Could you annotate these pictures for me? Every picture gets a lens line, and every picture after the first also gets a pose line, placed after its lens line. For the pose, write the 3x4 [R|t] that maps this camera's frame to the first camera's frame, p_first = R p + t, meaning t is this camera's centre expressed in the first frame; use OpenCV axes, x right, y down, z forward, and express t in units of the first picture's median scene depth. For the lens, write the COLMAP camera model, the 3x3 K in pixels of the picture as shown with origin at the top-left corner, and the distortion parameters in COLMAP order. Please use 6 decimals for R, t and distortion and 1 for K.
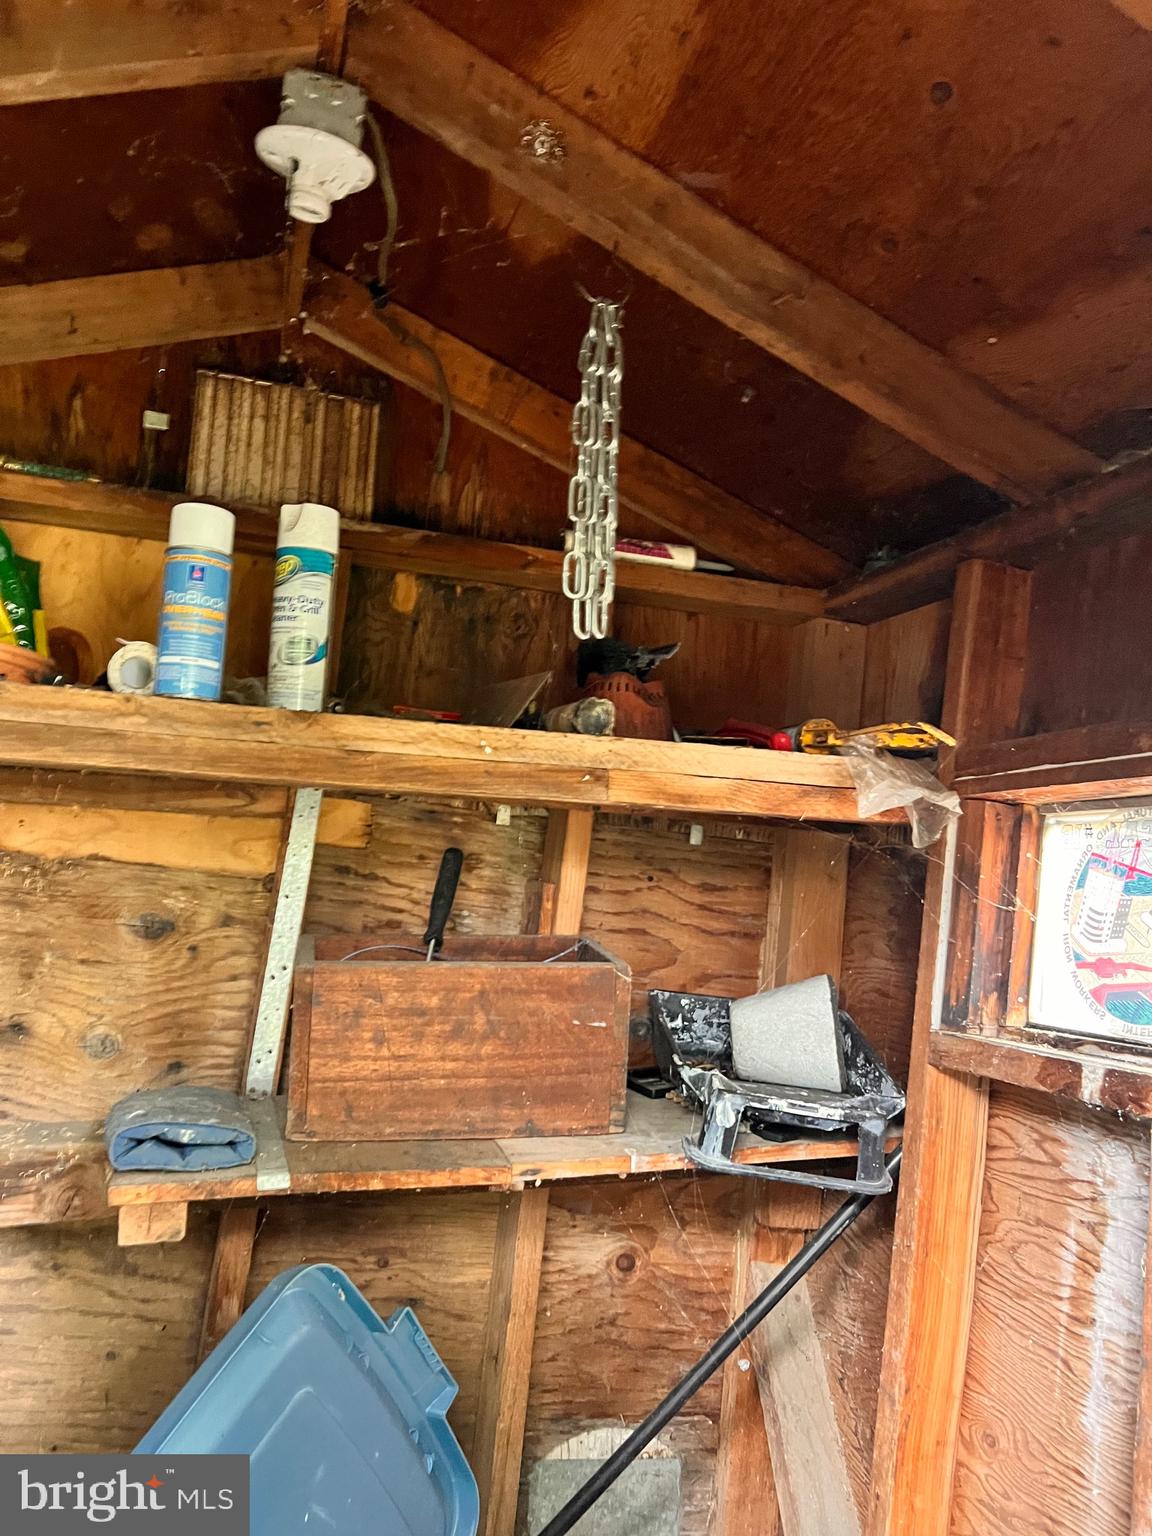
lens RADIAL K [[1144.7, 0, 578.4], [0, 1144.7, 775.1], [0, 0, 1]] dist [0.034988, -0.040400]
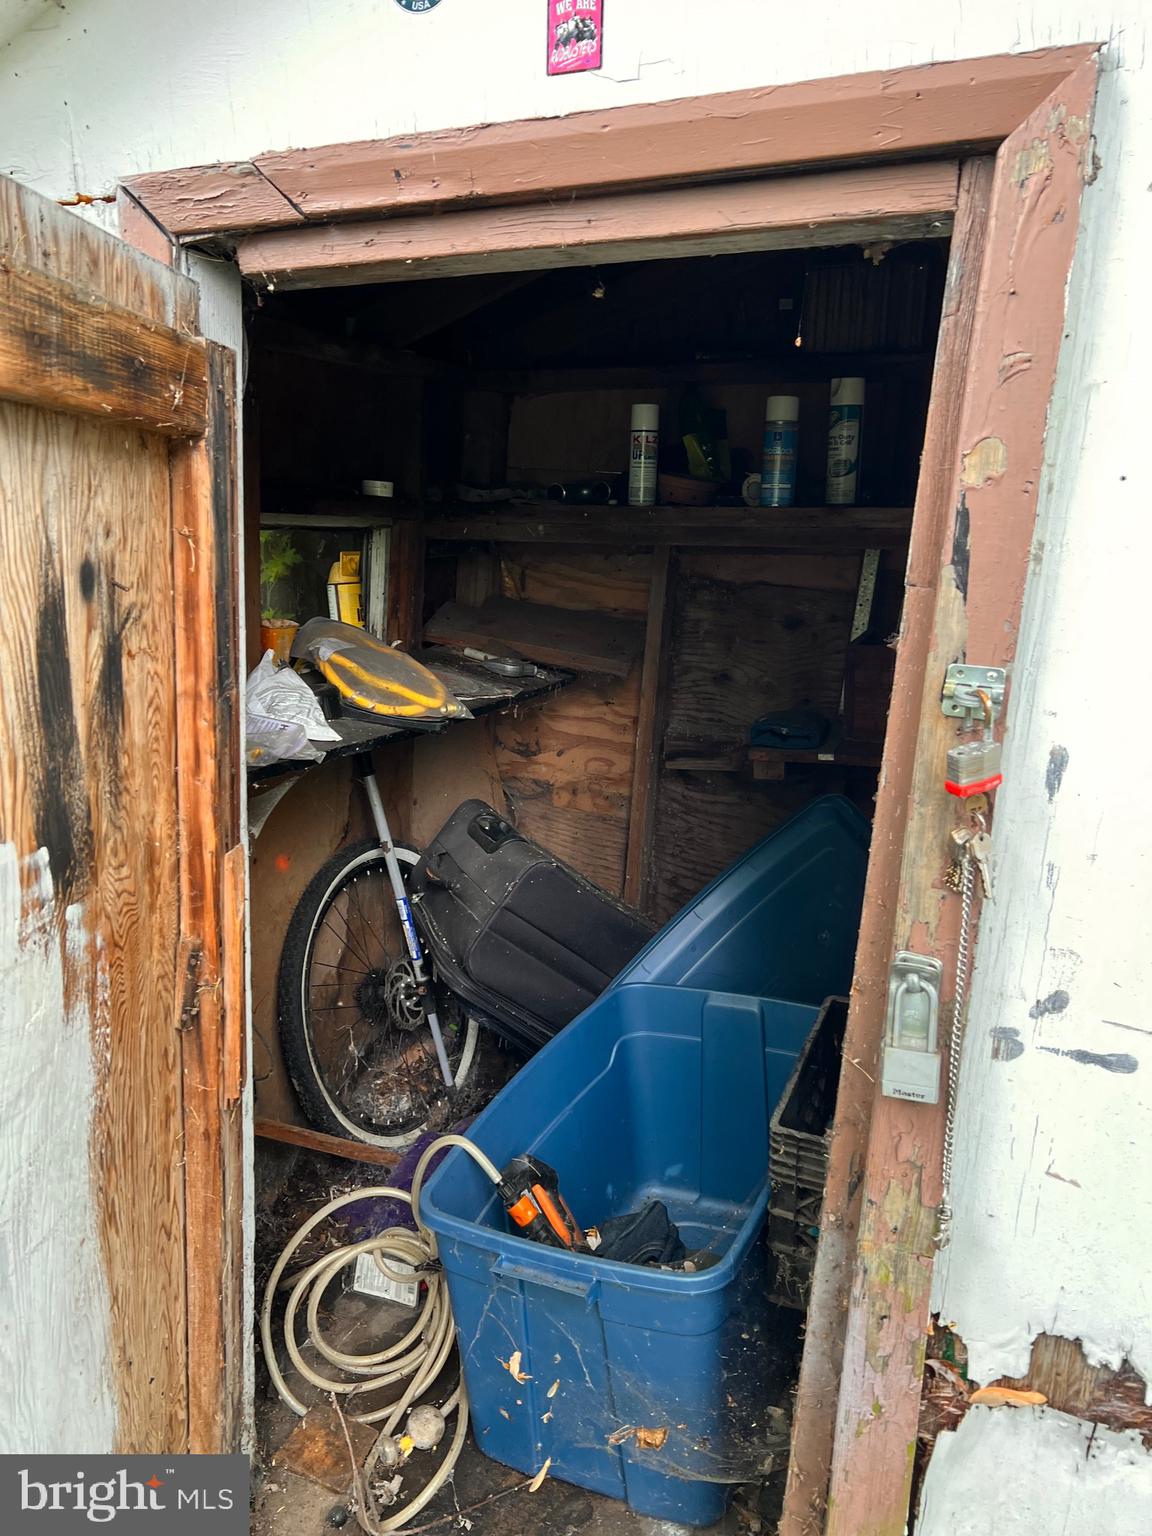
lens RADIAL K [[1144.7, 0, 569.5], [0, 1144.7, 783.2], [0, 0, 1]] dist [0.034988, -0.040400]
pose [[0.776680, 0.093493, -0.622919, 0.505874], [0.092525, 0.961263, 0.259639, -0.124085], [0.623063, -0.259291, 0.737943, -0.594252]]
